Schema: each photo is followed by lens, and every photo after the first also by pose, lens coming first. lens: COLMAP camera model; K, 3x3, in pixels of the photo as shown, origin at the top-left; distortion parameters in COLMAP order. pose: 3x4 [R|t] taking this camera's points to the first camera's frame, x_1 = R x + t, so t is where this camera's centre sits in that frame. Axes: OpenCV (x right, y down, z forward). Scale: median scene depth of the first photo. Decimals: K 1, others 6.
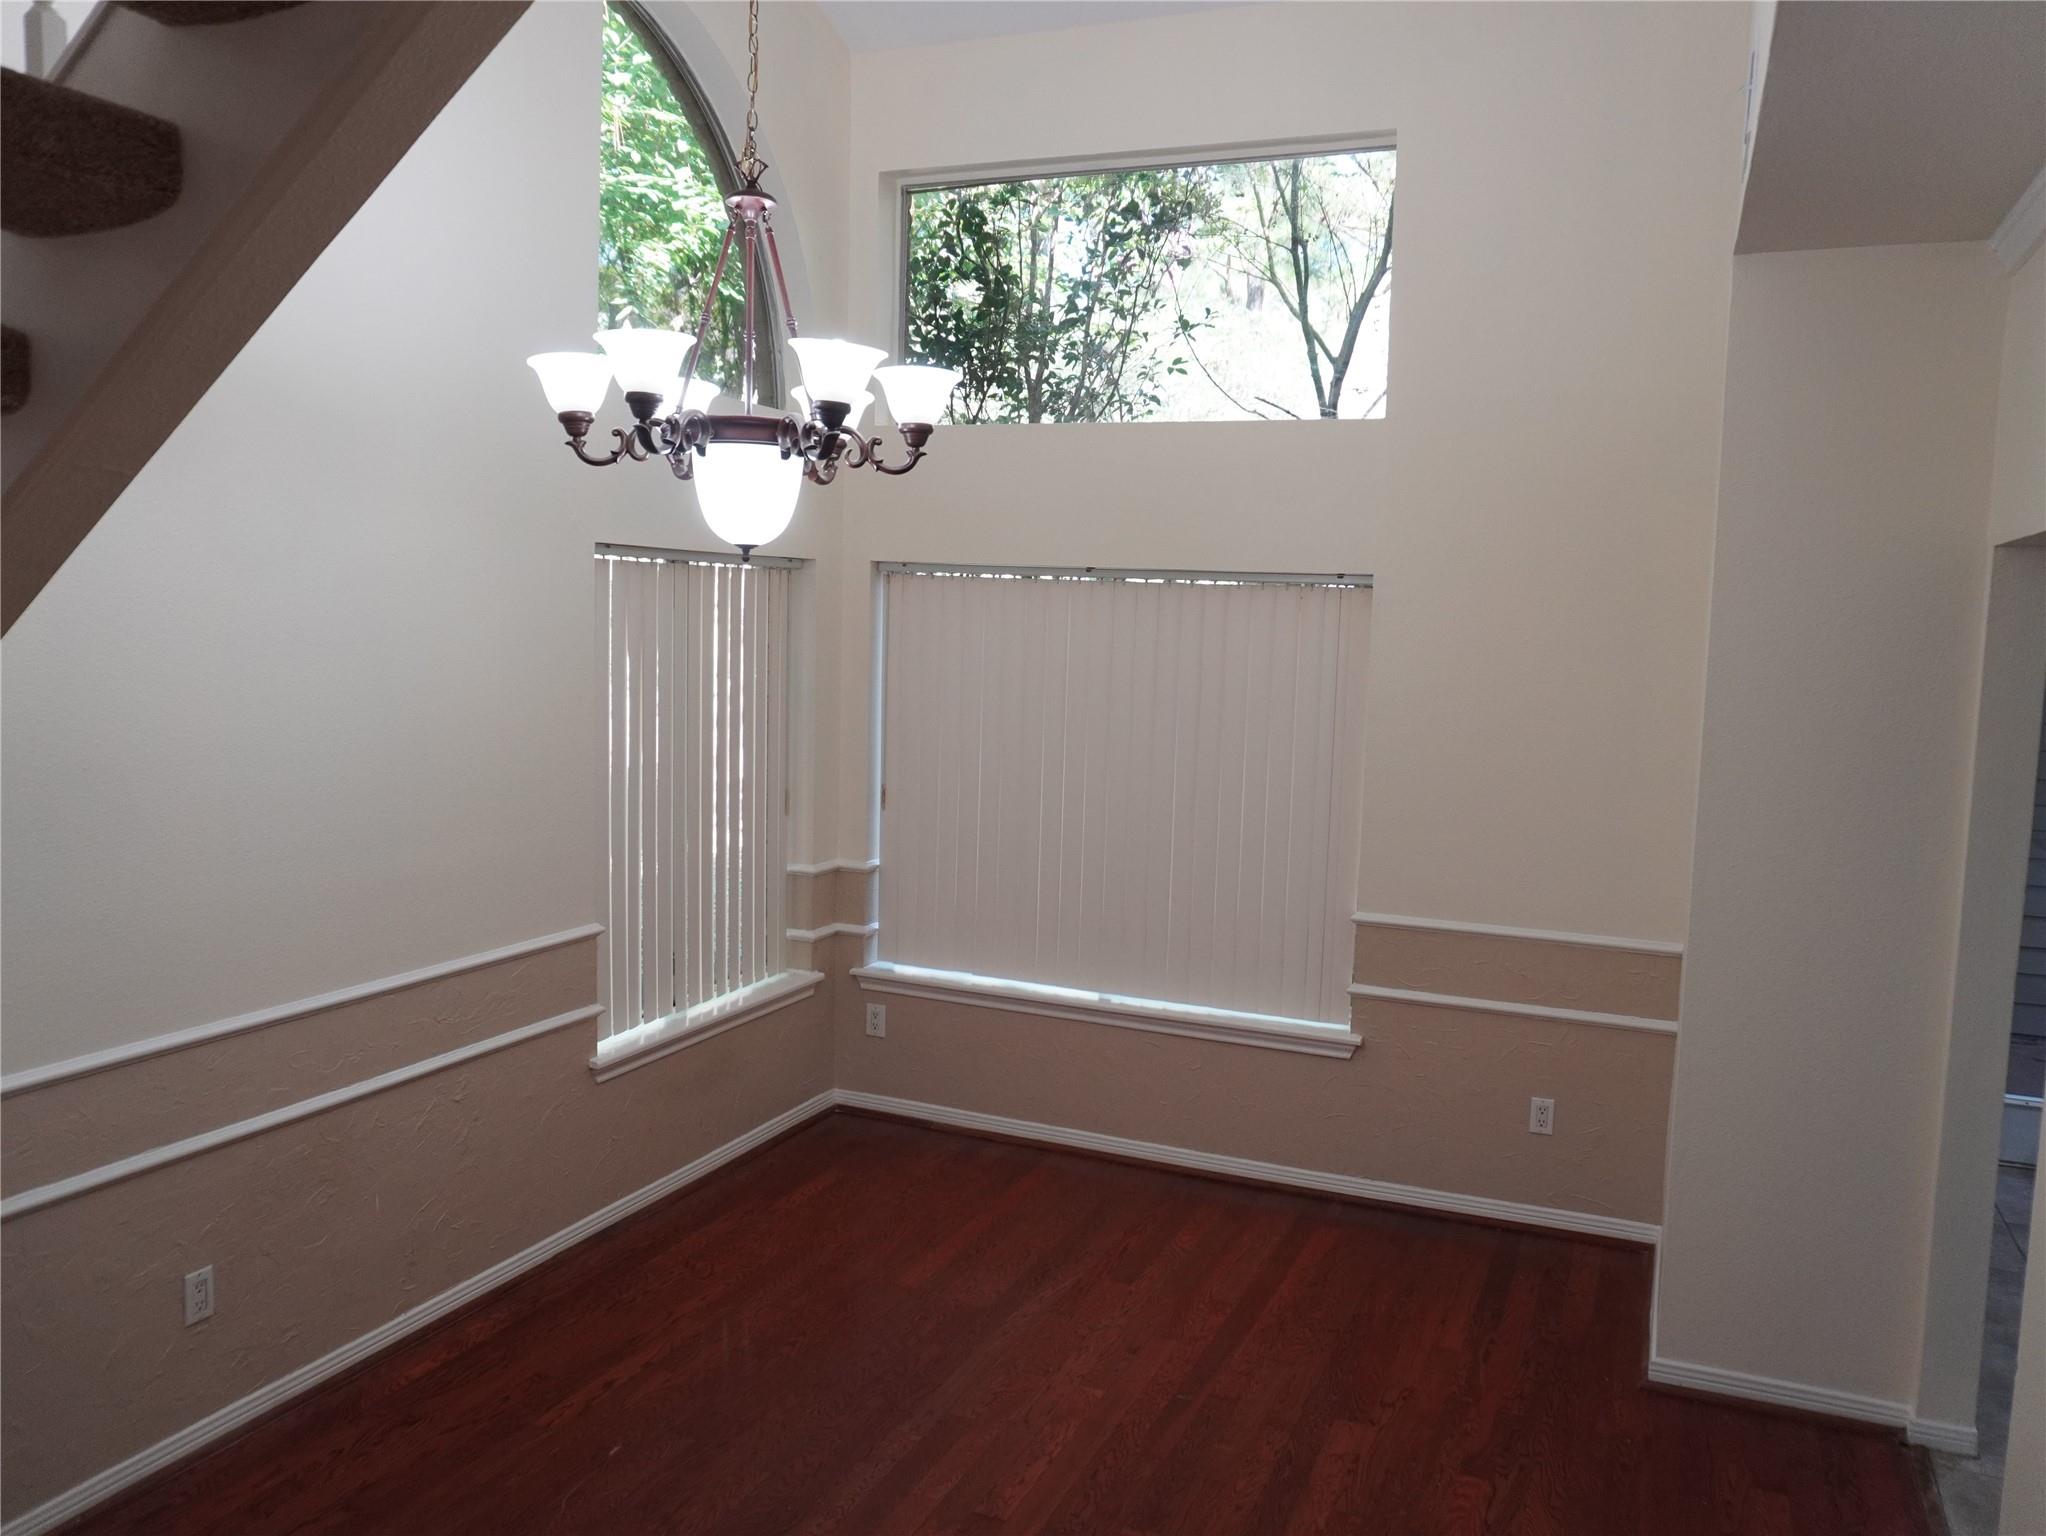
lens RADIAL K [[1554.7, 0, 1041.9], [0, 1554.7, 769.8], [0, 0, 1]] dist [0.003378, 0.008475]
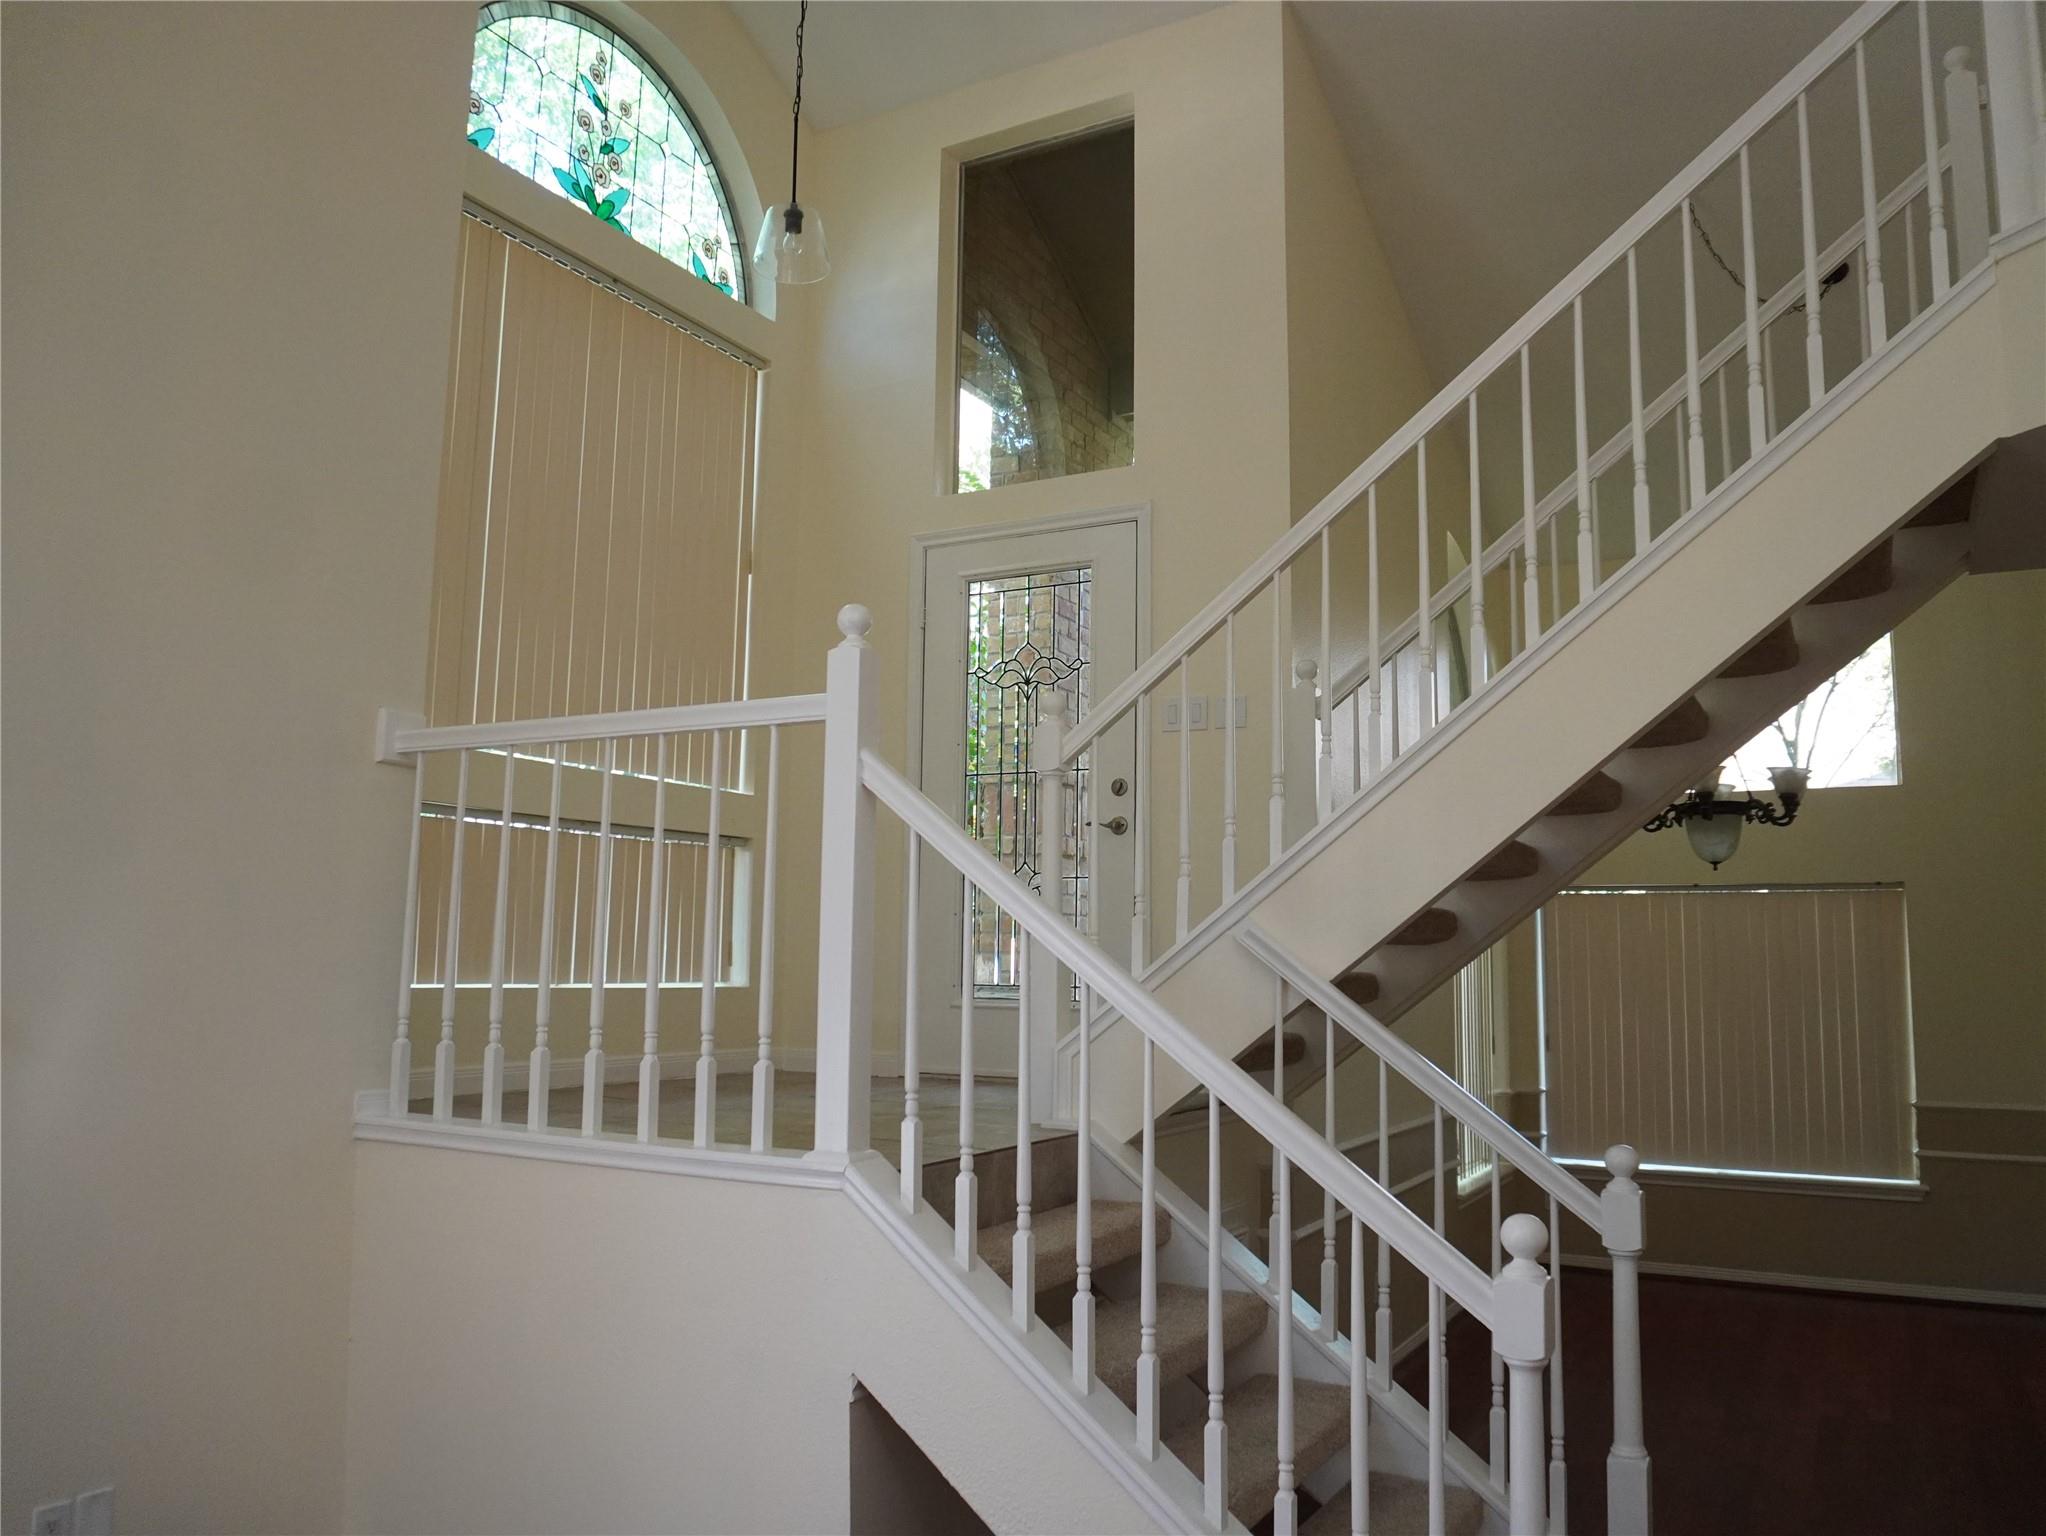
lens RADIAL K [[1547.9, 0, 1028.8], [0, 1547.9, 766.2], [0, 0, 1]] dist [-0.036109, 0.004884]
pose [[0.995379, -0.031404, -0.090748, -0.517829], [0.009881, 0.973495, -0.228497, 0.105221], [0.095519, 0.226544, 0.969306, -0.609427]]
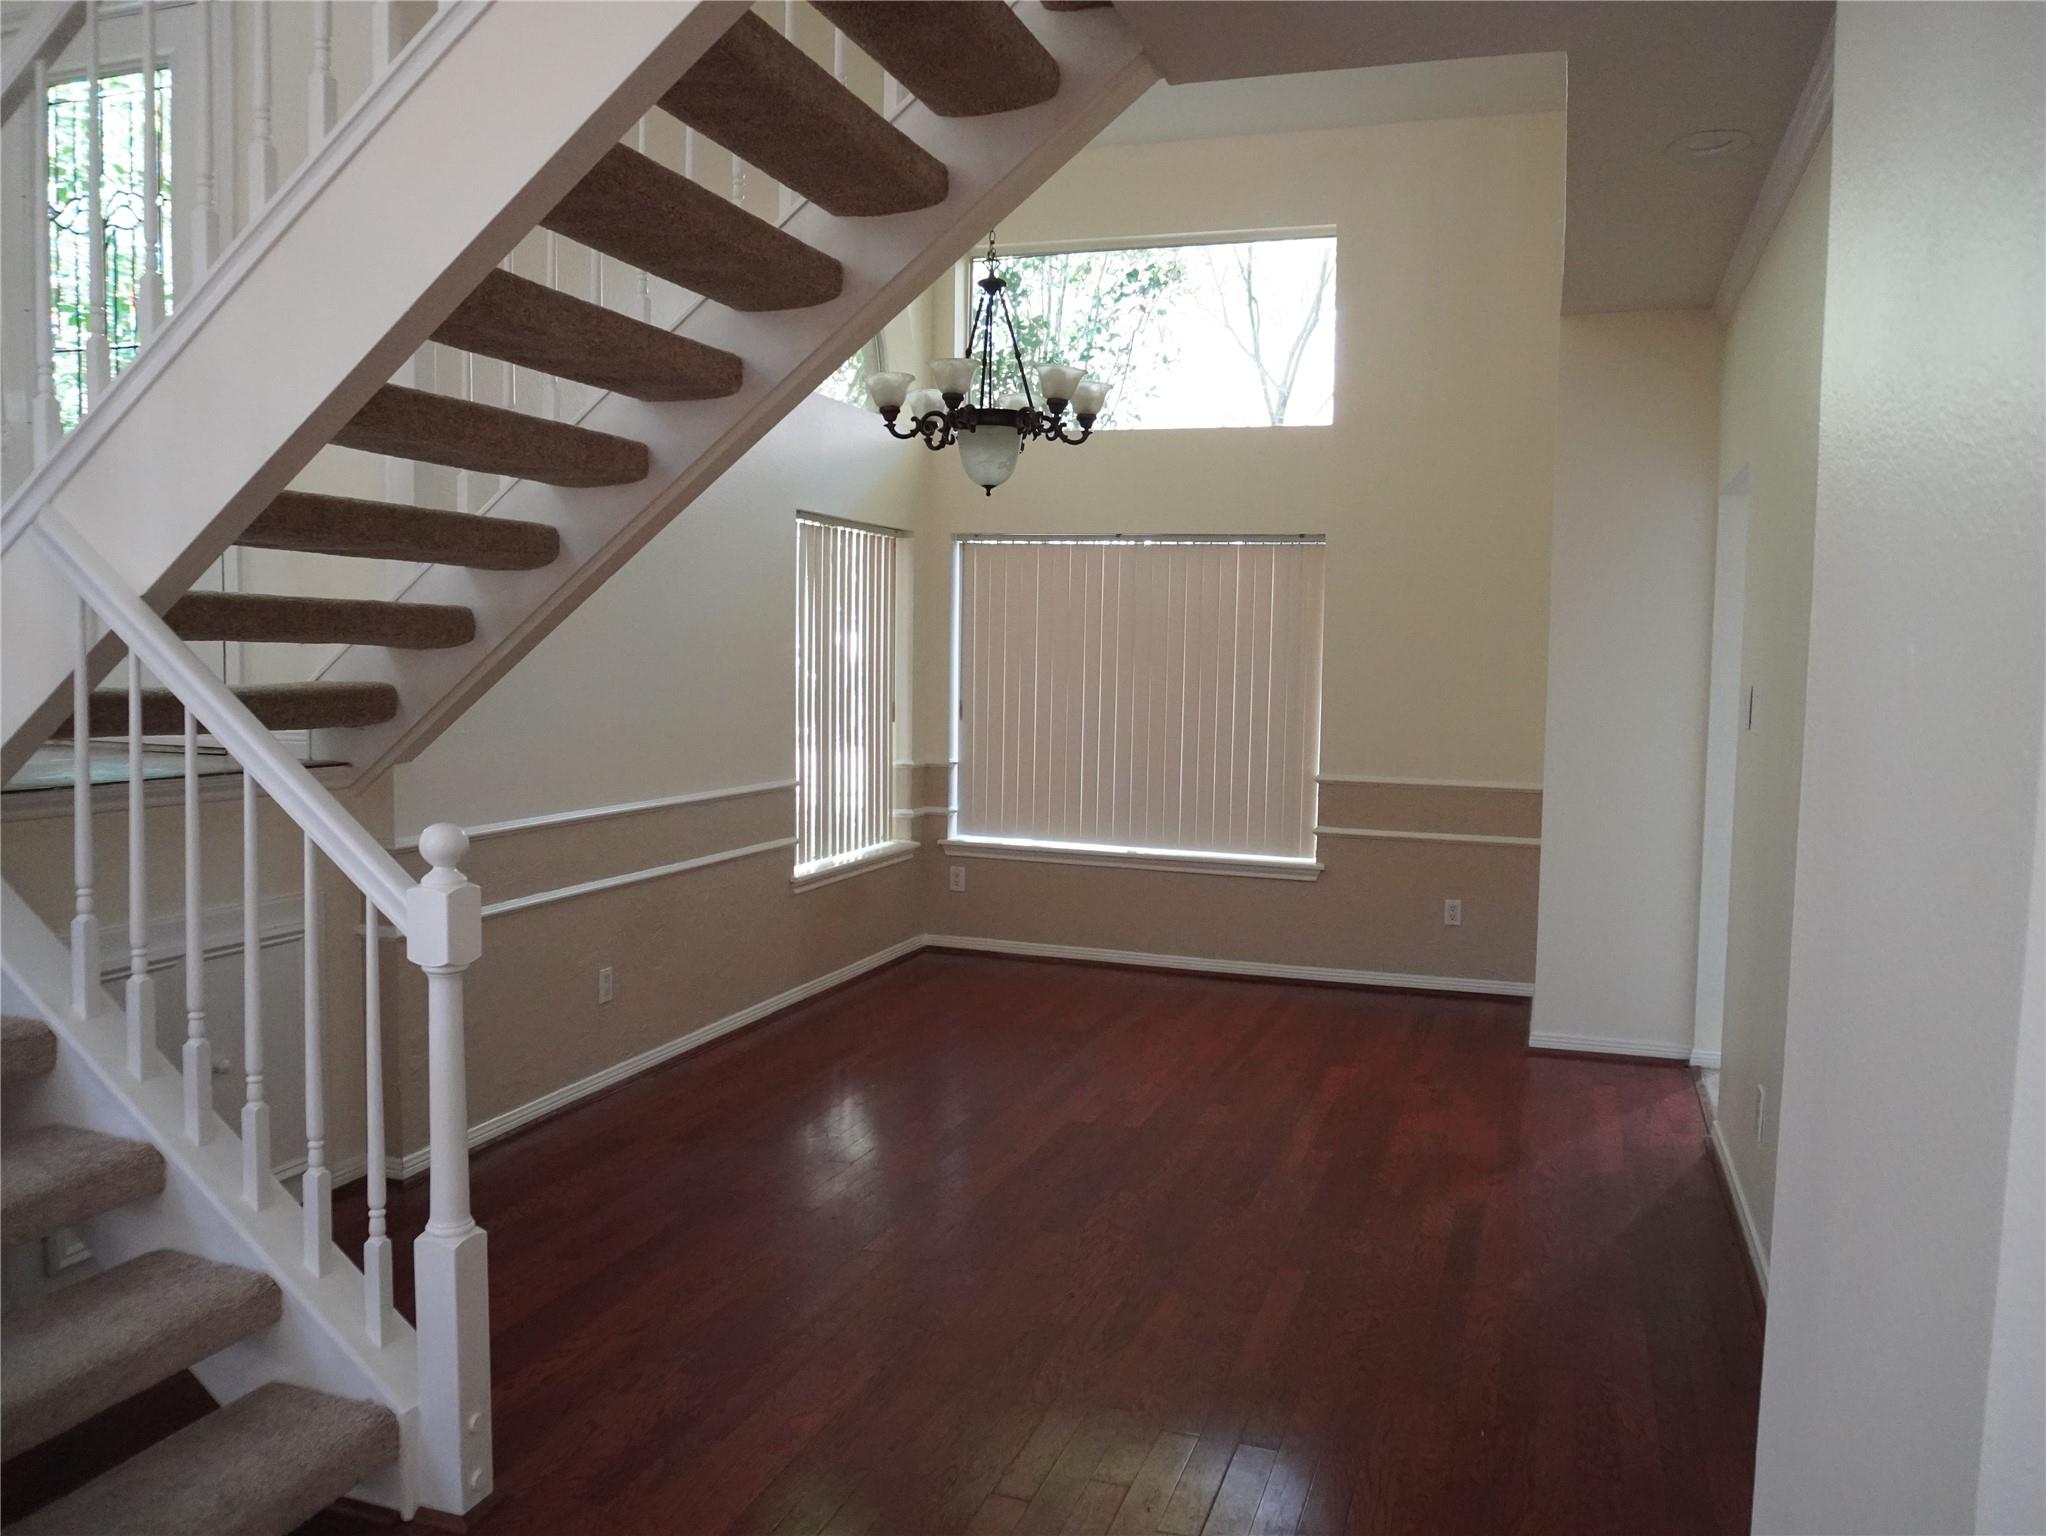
lens RADIAL K [[1547.9, 0, 1028.8], [0, 1547.9, 766.2], [0, 0, 1]] dist [-0.036109, 0.004884]
pose [[0.997741, -0.016140, 0.065210, -0.149637], [0.017725, 0.999559, -0.023807, 0.112227], [-0.064797, 0.024909, 0.997588, -0.371437]]
